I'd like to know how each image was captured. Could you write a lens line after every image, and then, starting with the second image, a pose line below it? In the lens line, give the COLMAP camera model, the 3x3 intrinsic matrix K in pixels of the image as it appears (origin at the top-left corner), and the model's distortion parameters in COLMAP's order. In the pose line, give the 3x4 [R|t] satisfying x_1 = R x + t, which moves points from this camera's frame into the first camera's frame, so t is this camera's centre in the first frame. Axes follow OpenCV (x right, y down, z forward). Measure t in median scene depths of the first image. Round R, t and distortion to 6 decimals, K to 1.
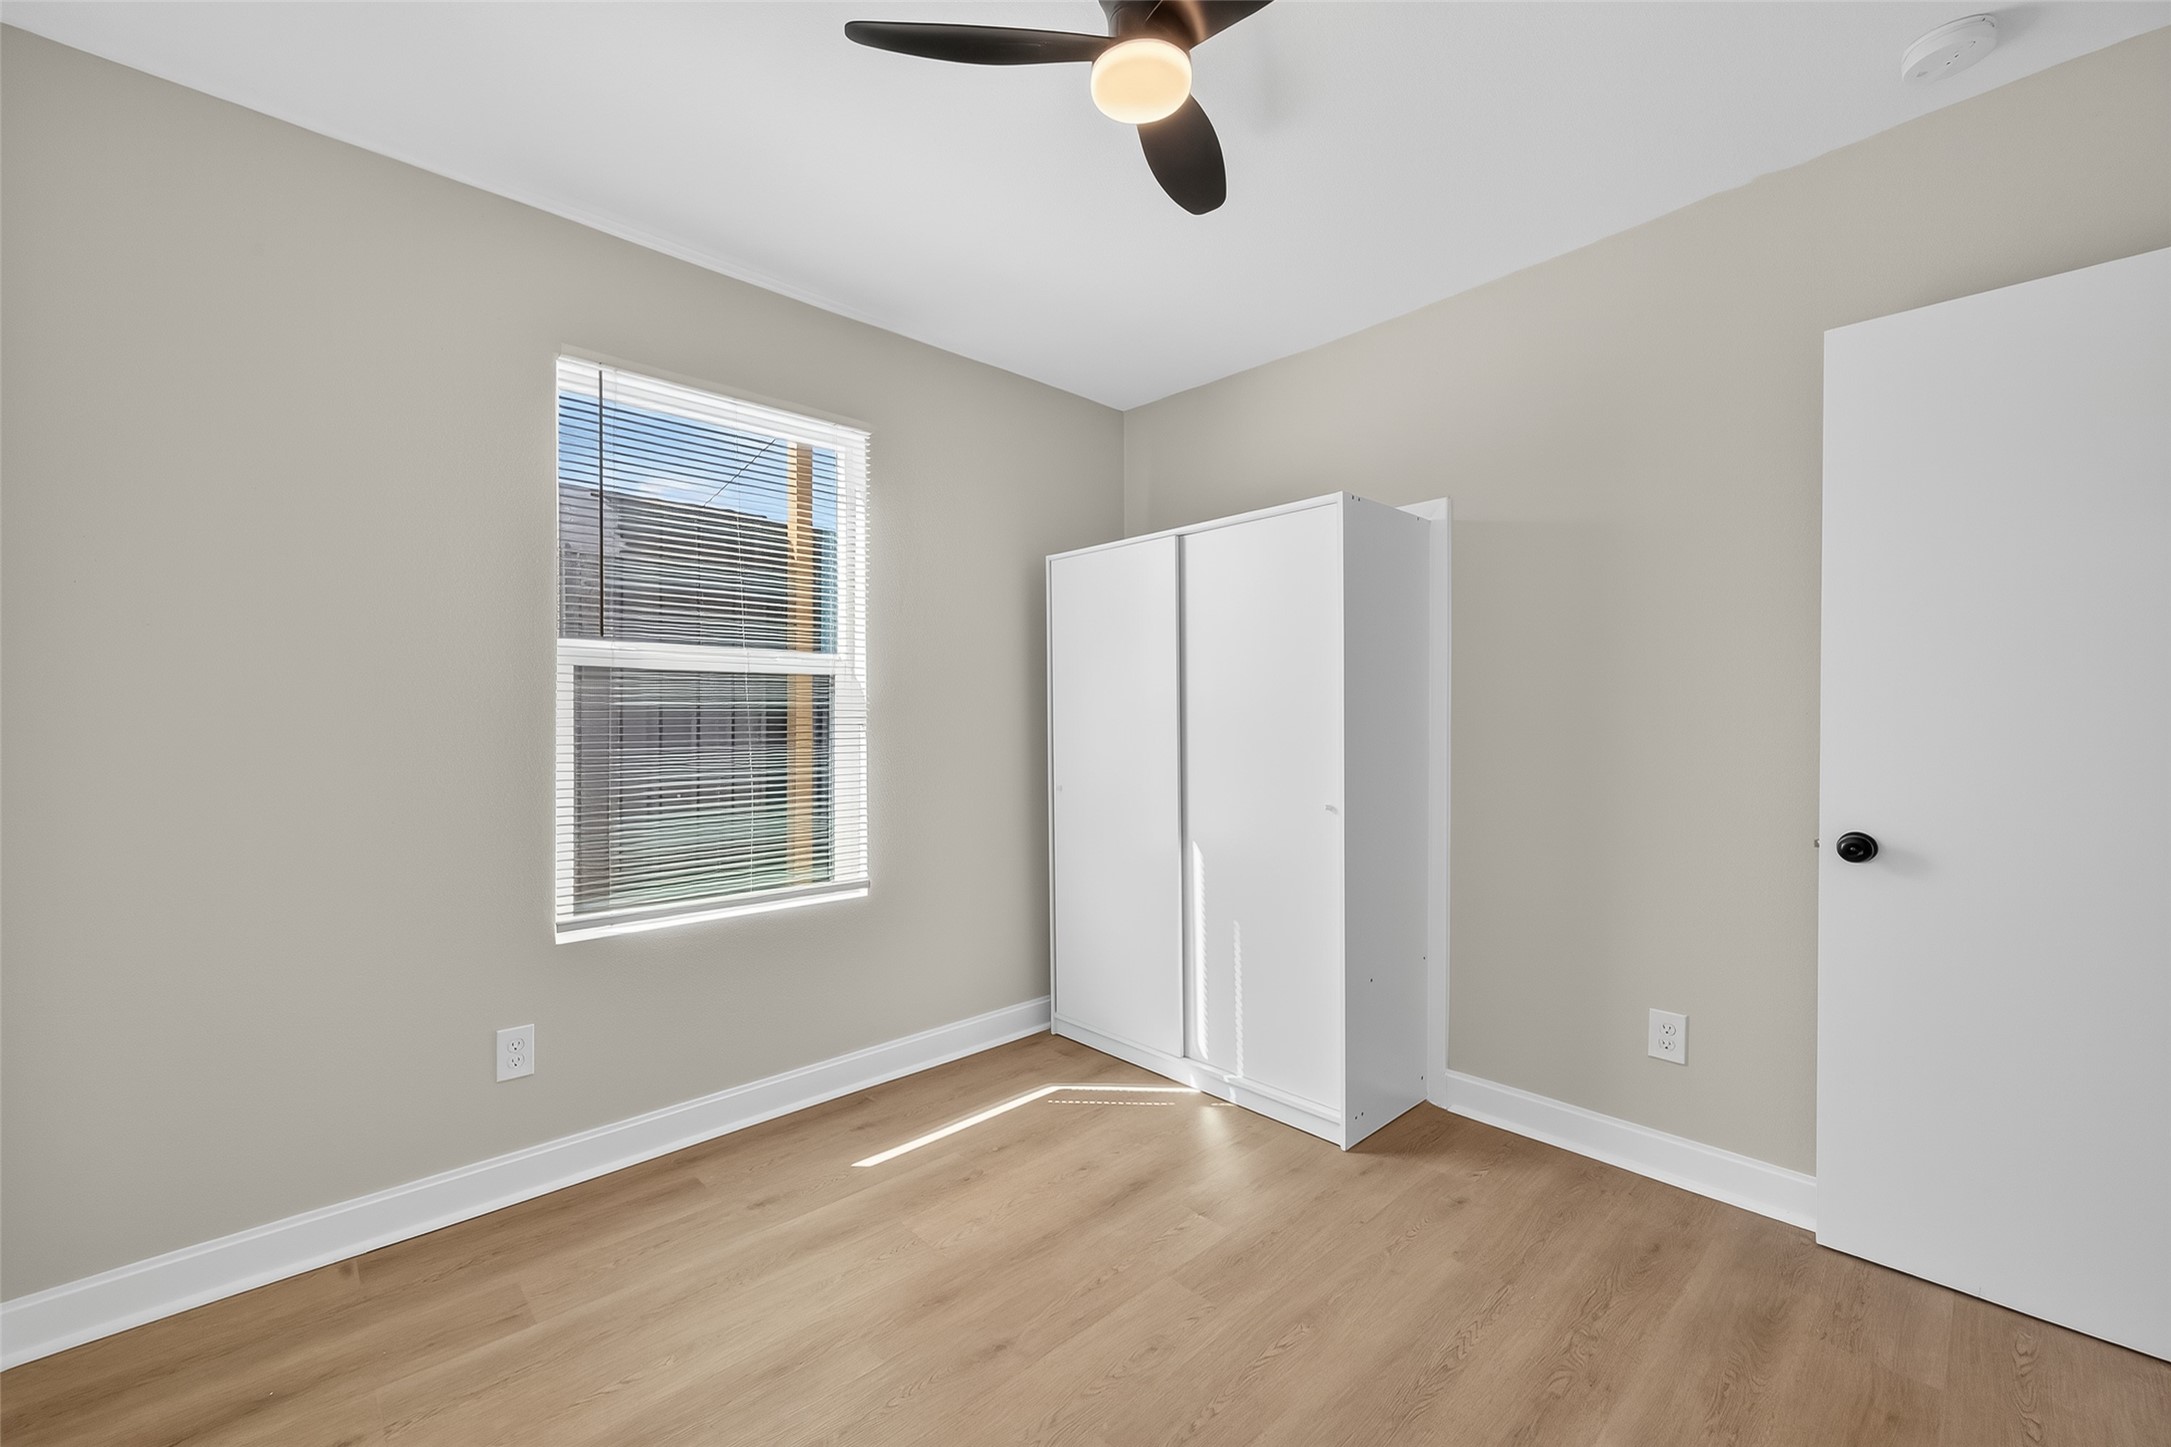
lens RADIAL K [[873.1, 0, 1077.7], [0, 873.1, 728.2], [0, 0, 1]] dist [0.000229, 0.000309]
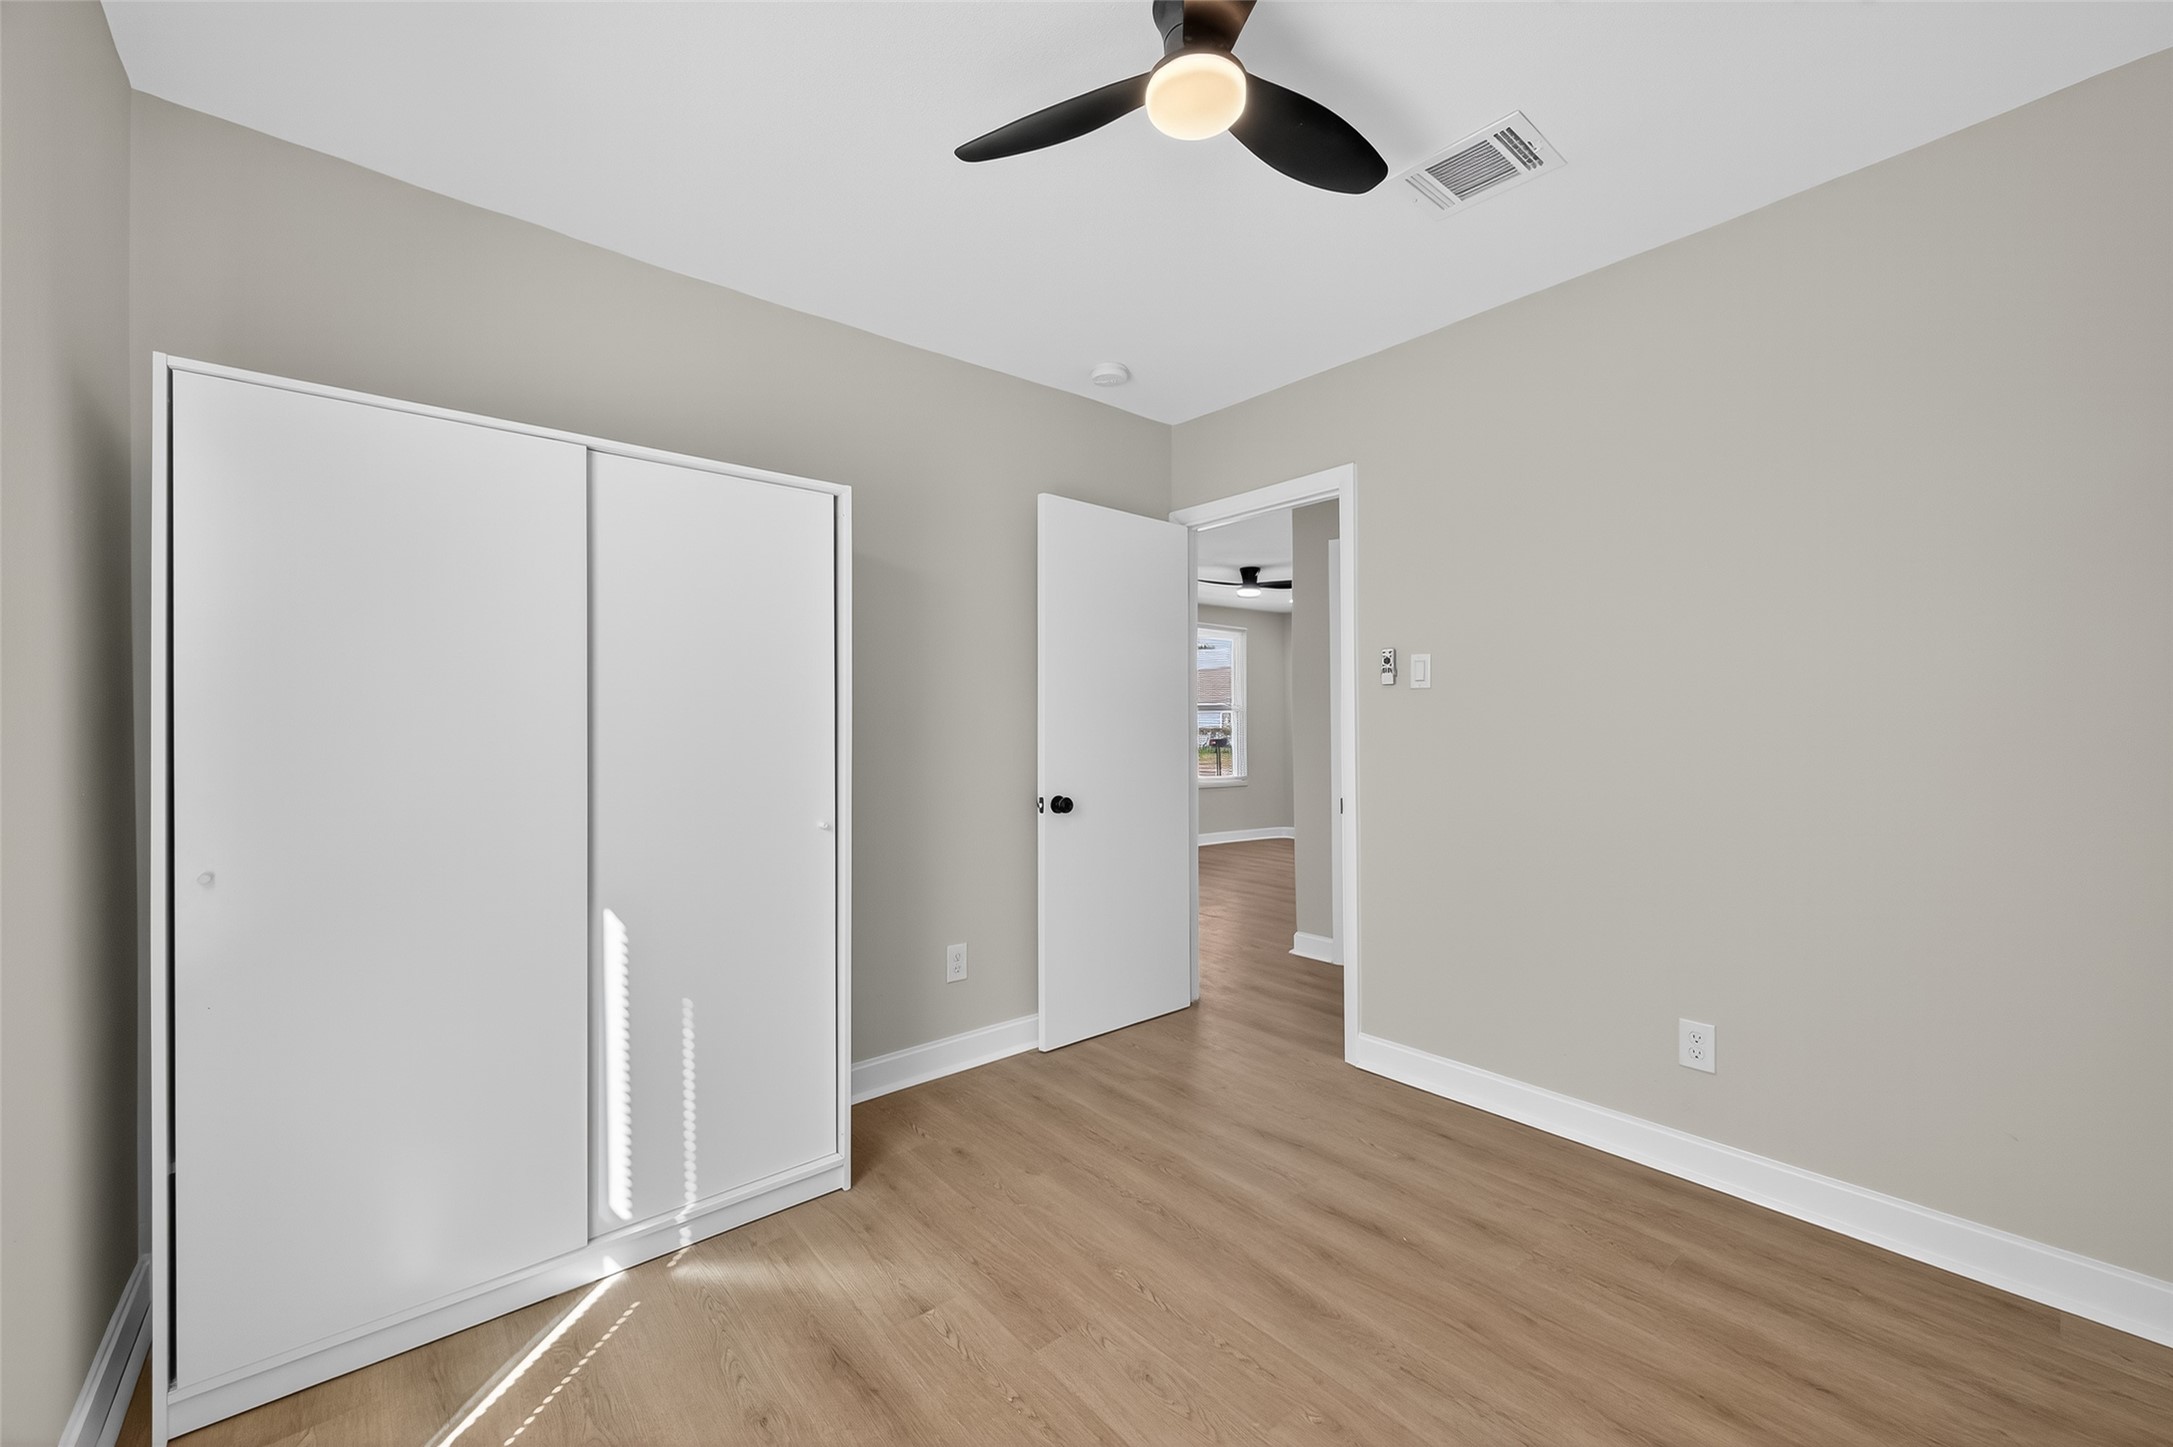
lens RADIAL K [[844.0, 0, 1081.0], [0, 844.0, 722.4], [0, 0, 1]] dist [0.000303, -0.000006]
pose [[0.041513, 0.008859, 0.999099, -0.665786], [0.010430, 0.999902, -0.009299, -0.006003], [-0.999084, 0.010807, 0.041417, 0.796584]]
